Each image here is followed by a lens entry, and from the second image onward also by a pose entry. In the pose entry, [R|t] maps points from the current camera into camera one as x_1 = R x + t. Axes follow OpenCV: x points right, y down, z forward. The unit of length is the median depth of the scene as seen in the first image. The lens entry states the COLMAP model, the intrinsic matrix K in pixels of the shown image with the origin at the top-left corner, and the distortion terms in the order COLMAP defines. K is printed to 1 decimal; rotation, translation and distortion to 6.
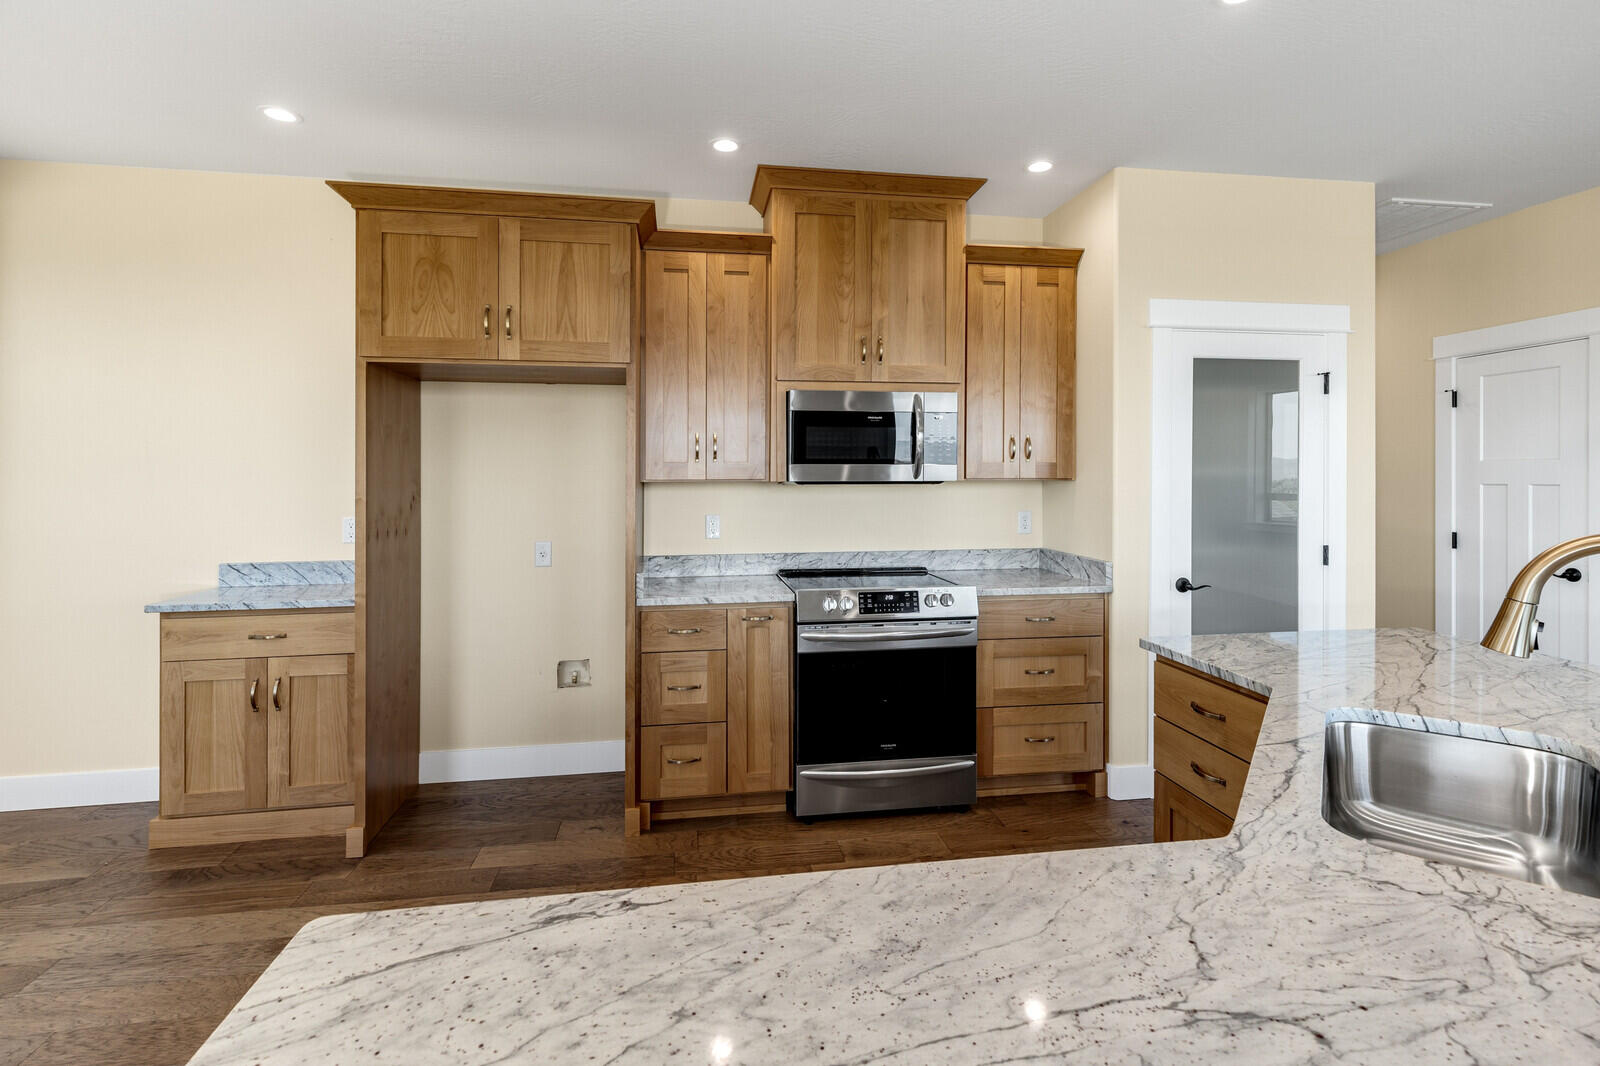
lens RADIAL K [[741.8, 0, 795.5], [0, 741.8, 477.3], [0, 0, 1]] dist [0.009070, -0.001789]
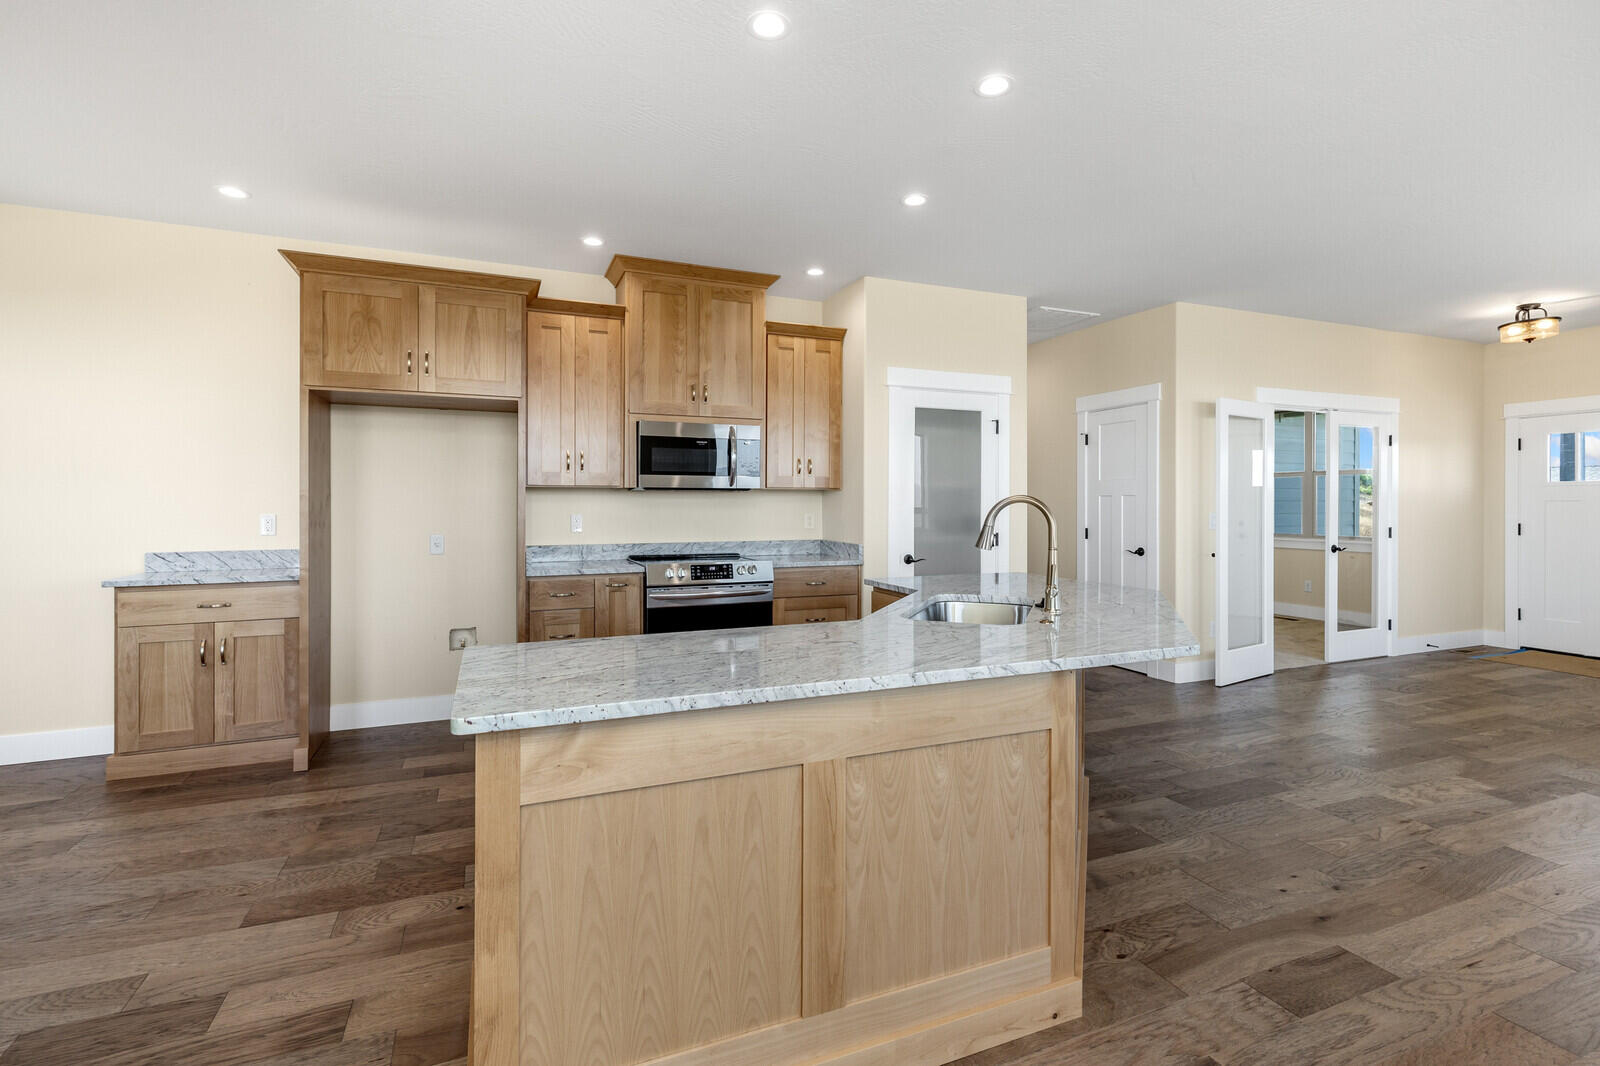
lens RADIAL K [[741.8, 0, 794.8], [0, 741.8, 507.6], [0, 0, 1]] dist [0.009070, -0.001789]
pose [[0.970801, 0.002296, 0.239874, -0.056836], [-0.002925, 0.999993, 0.002268, 0.038626], [-0.239867, -0.002903, 0.970801, -0.392293]]
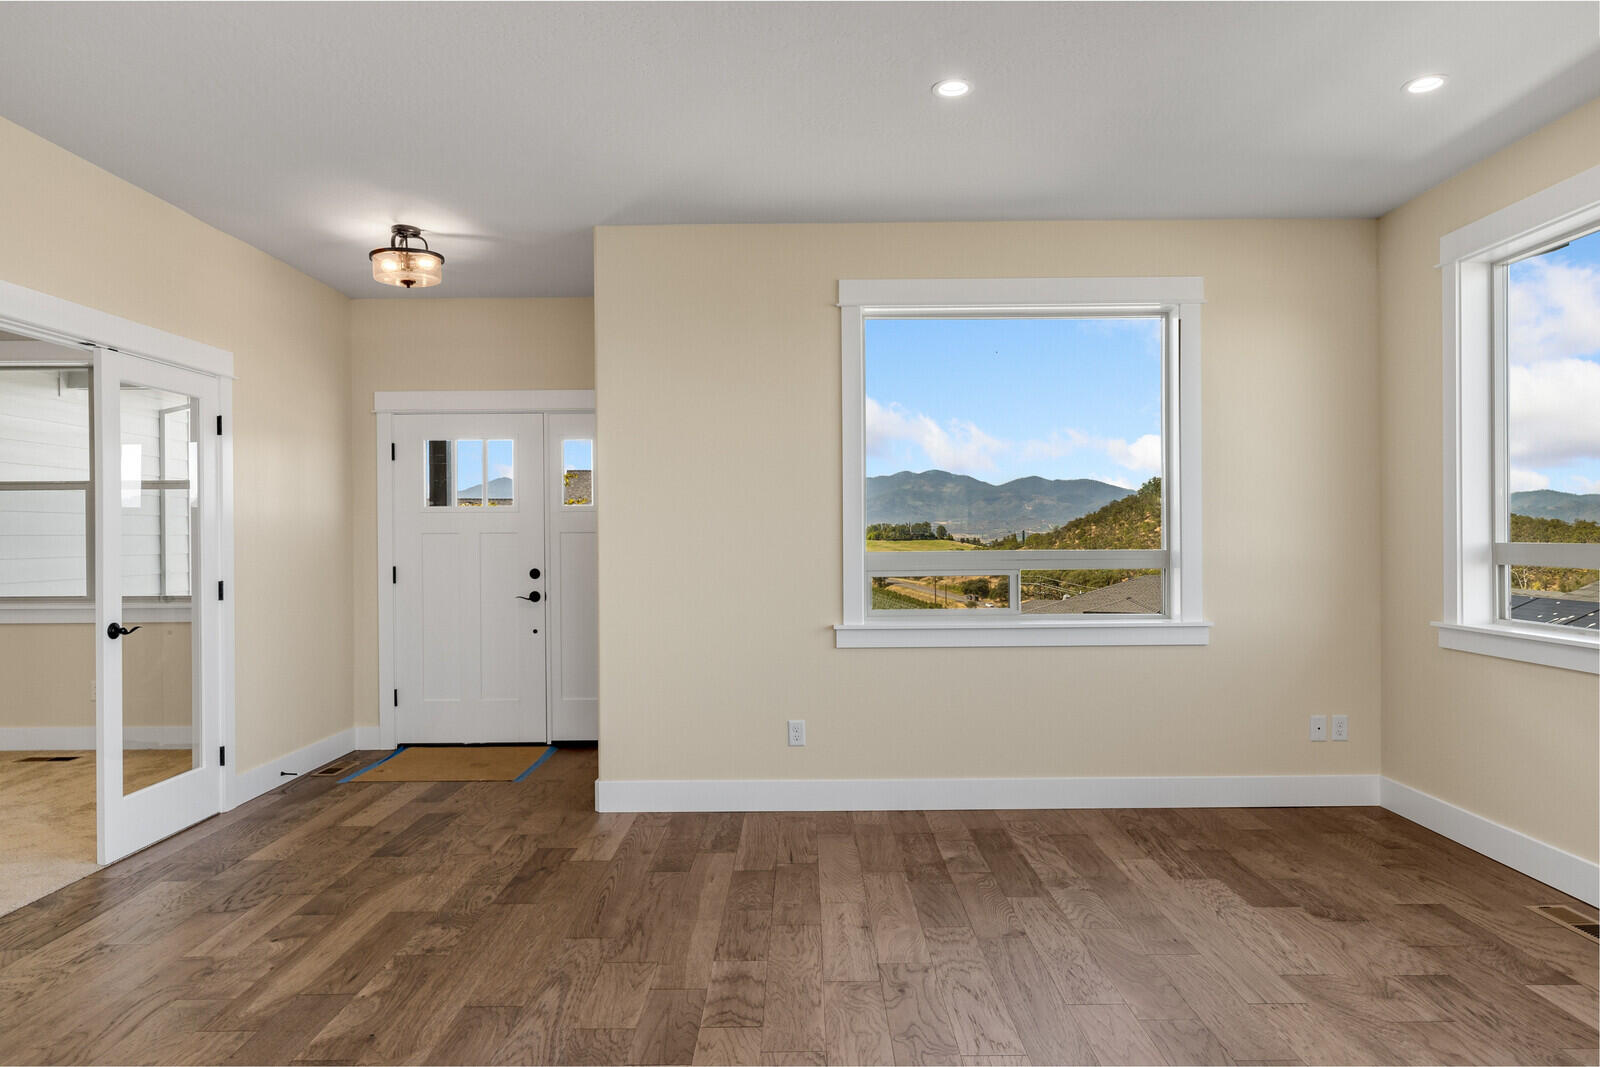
lens RADIAL K [[996.7, 0, 812.1], [0, 996.7, 539.6], [0, 0, 1]] dist [0.002508, -0.001103]
pose [[0.143996, -0.001434, 0.989577, 0.603696], [0.008105, 0.999967, 0.000270, 0.036352], [-0.989545, 0.007982, 0.144003, 0.060137]]
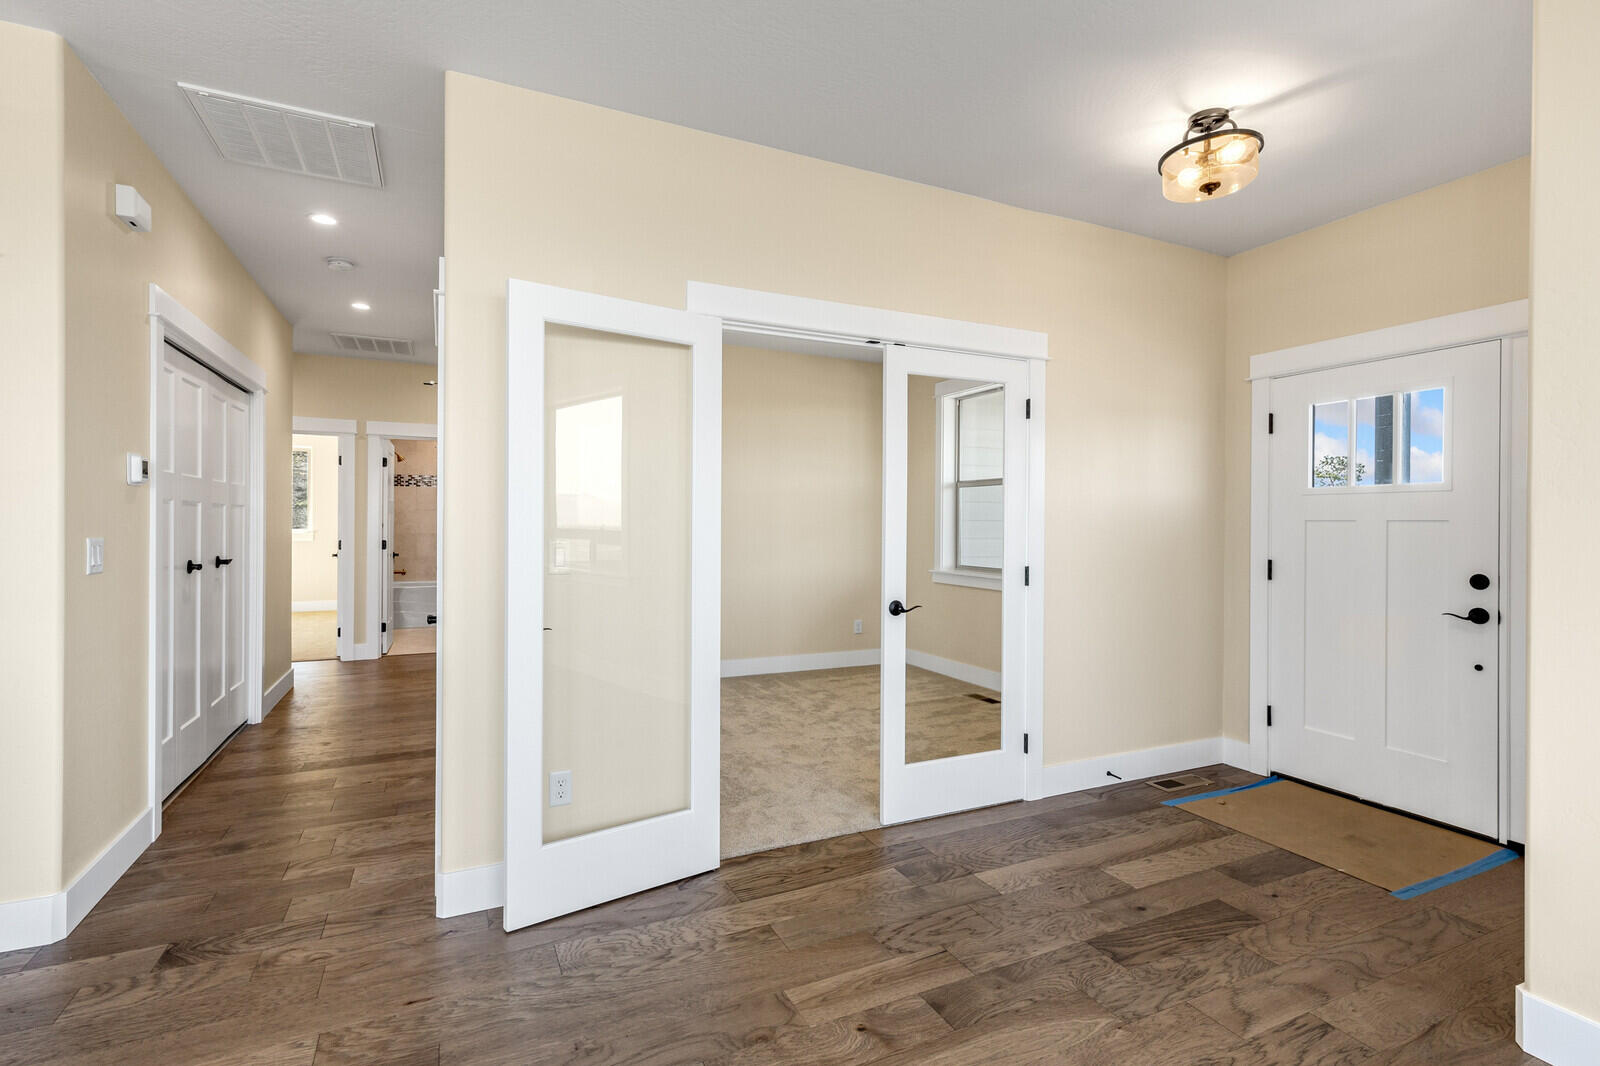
lens RADIAL K [[741.8, 0, 804.1], [0, 741.8, 527.2], [0, 0, 1]] dist [0.009070, -0.001789]
pose [[0.957973, 0.009592, 0.286699, 1.296335], [-0.010337, 0.999946, 0.001083, 0.035790], [-0.286673, -0.004001, 0.958020, 0.189015]]
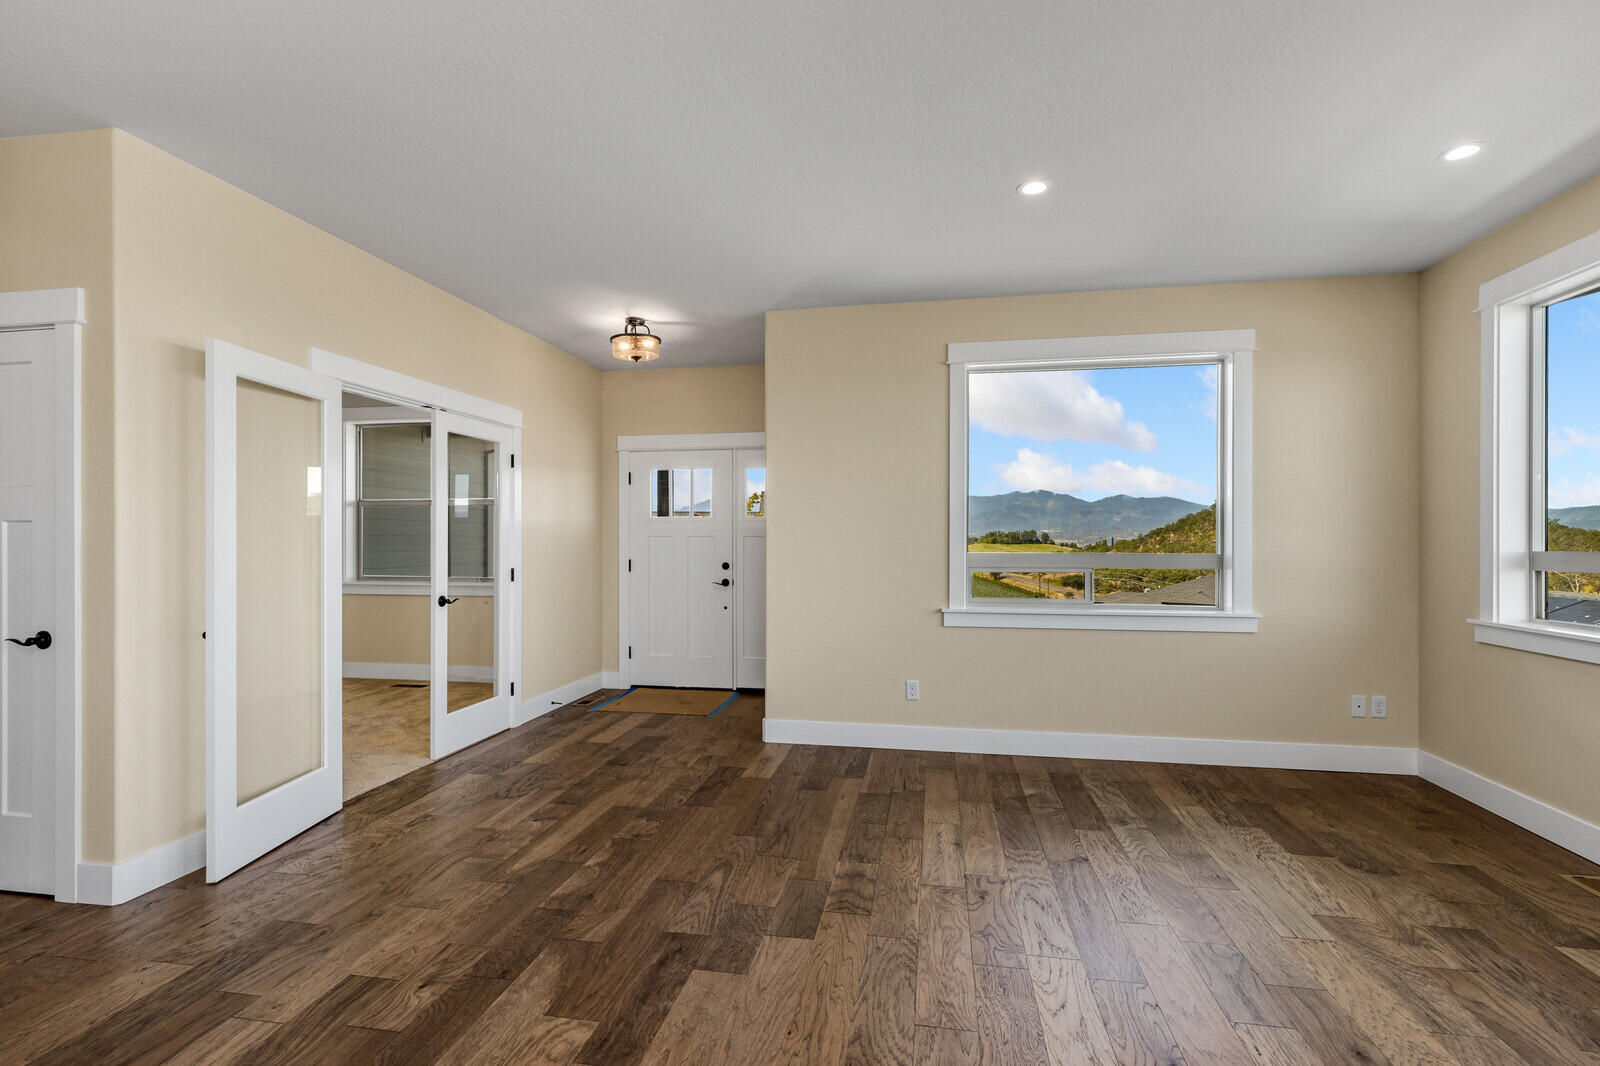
lens RADIAL K [[741.8, 0, 808.8], [0, 741.8, 541.0], [0, 0, 1]] dist [0.009070, -0.001789]
pose [[0.318342, 0.002320, 0.947973, 0.628717], [-0.000333, 0.999997, -0.002335, 0.036189], [-0.947976, 0.000427, 0.318342, 0.029940]]
